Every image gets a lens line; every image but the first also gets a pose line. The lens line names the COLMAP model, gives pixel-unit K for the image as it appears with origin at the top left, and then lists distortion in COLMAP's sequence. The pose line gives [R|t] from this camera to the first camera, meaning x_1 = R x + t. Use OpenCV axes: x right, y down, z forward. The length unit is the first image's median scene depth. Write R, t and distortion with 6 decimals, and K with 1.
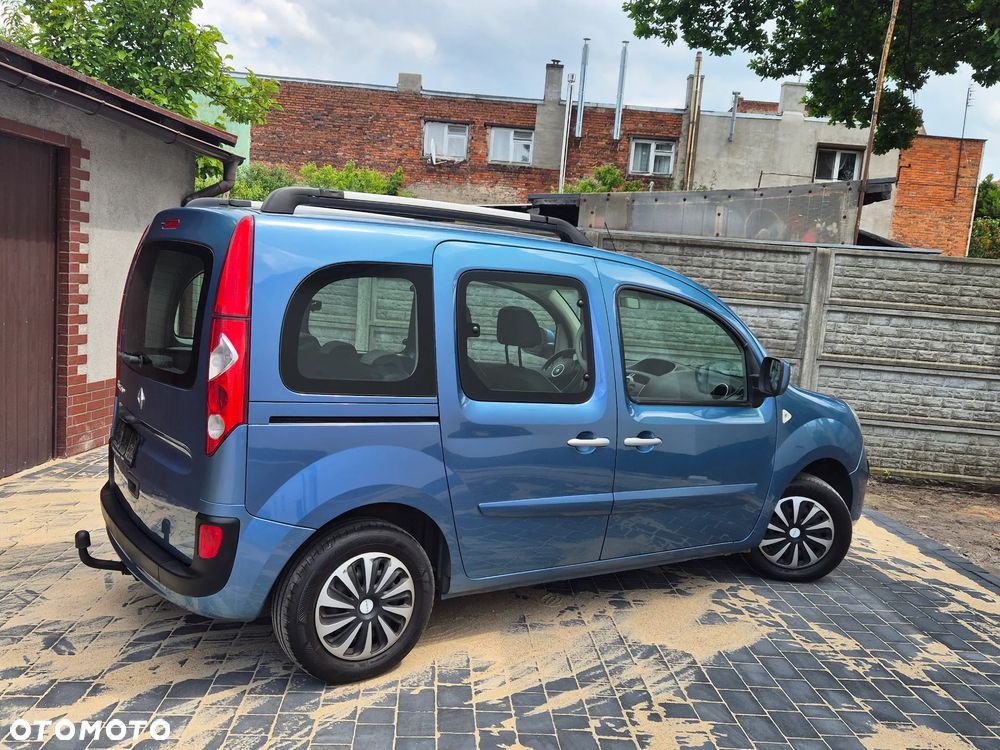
lens RADIAL K [[872.4, 0, 497.2], [0, 872.4, 393.7], [0, 0, 1]] dist [0.068151, -0.048703]
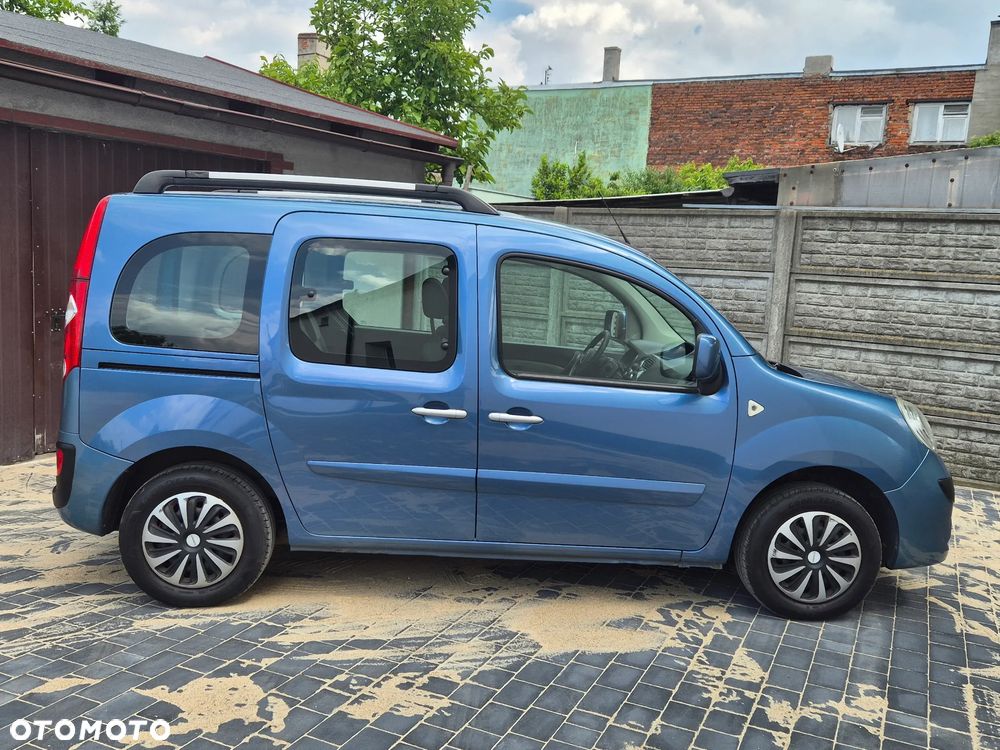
lens RADIAL K [[914.2, 0, 505.6], [0, 914.2, 379.7], [0, 0, 1]] dist [0.052645, 0.000000]
pose [[0.879133, 0.037119, -0.475129, 0.505660], [-0.051530, 0.998521, -0.017338, 0.026864], [0.473783, 0.039725, 0.879745, 0.094466]]
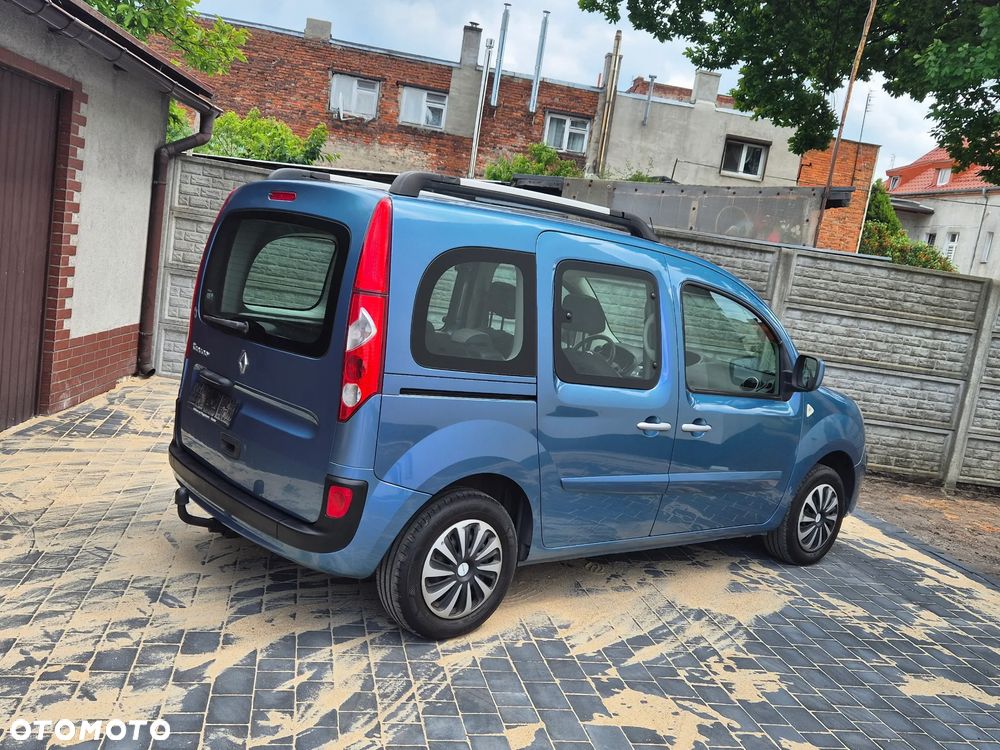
lens RADIAL K [[914.2, 0, 500.2], [0, 914.2, 394.3], [0, 0, 1]] dist [0.052645, 0.000000]
pose [[0.988172, 0.046384, 0.146168, -0.204414], [-0.050533, 0.998415, 0.024797, -0.000230], [-0.144786, -0.031890, 0.988949, -0.081688]]
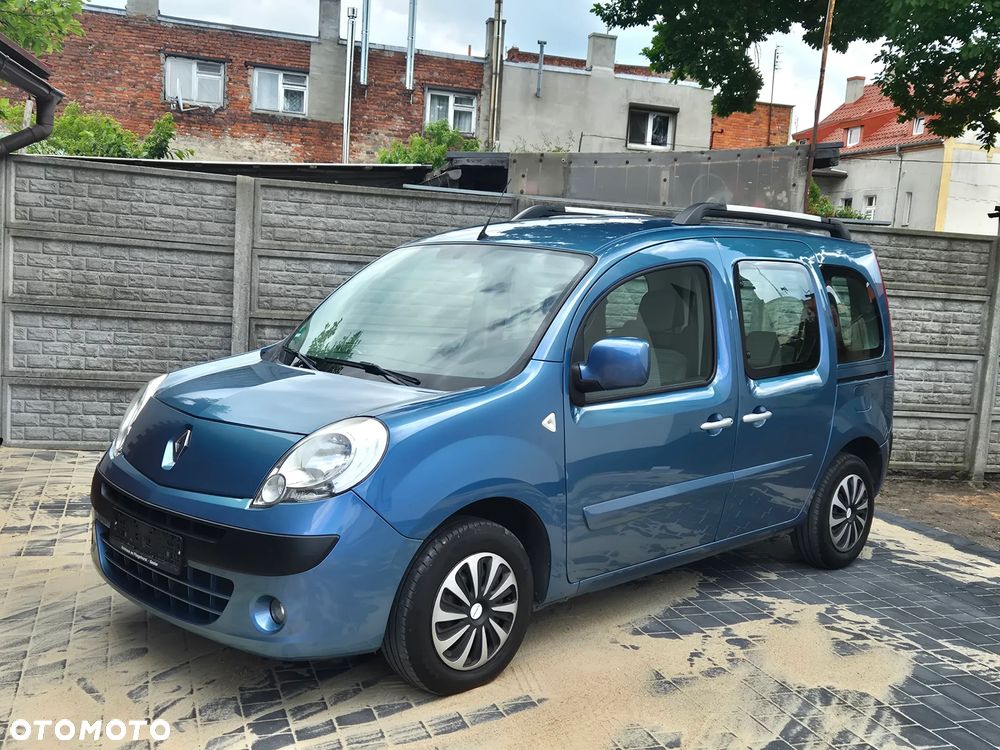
lens RADIAL K [[1035.6, 0, 519.0], [0, 1035.6, 387.4], [0, 0, 1]] dist [0.056158, 0.000000]
pose [[0.960810, -0.043845, 0.273717, -0.293637], [0.044794, 0.998992, 0.002784, -0.014635], [-0.273563, 0.009586, 0.961806, 0.088827]]
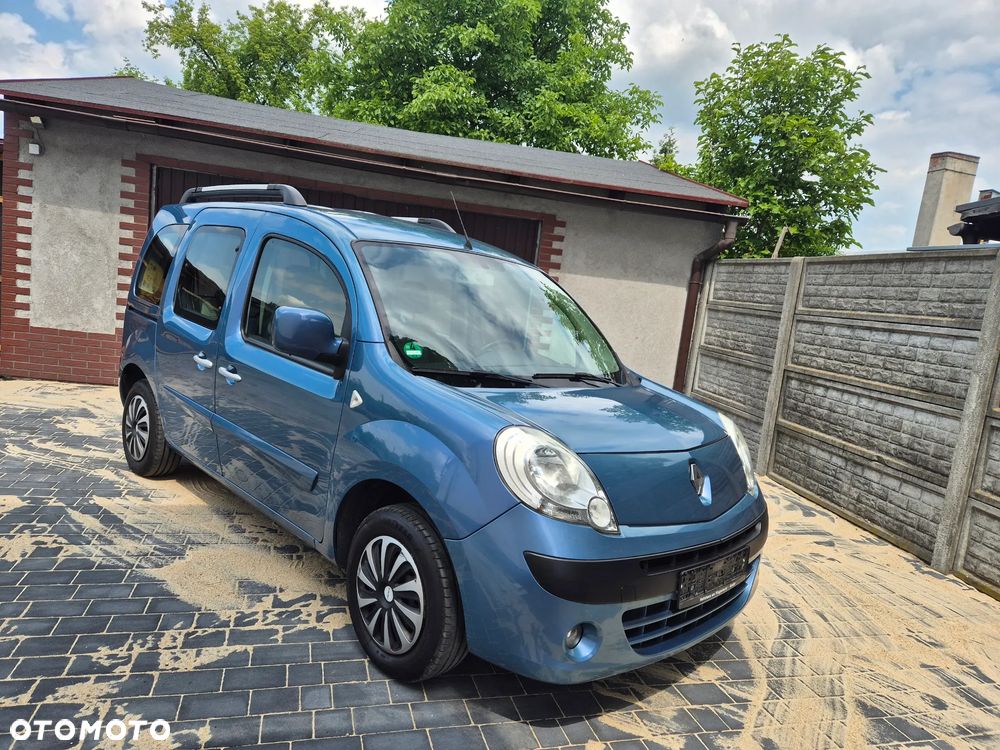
lens RADIAL K [[668.1, 0, 503.9], [0, 668.1, 389.6], [0, 0, 1]] dist [0.056910, -0.043140]
pose [[0.231676, 0.098859, -0.967757, 0.855078], [-0.230110, 0.972159, 0.044222, -0.032226], [0.945185, 0.212446, 0.247974, 0.907598]]
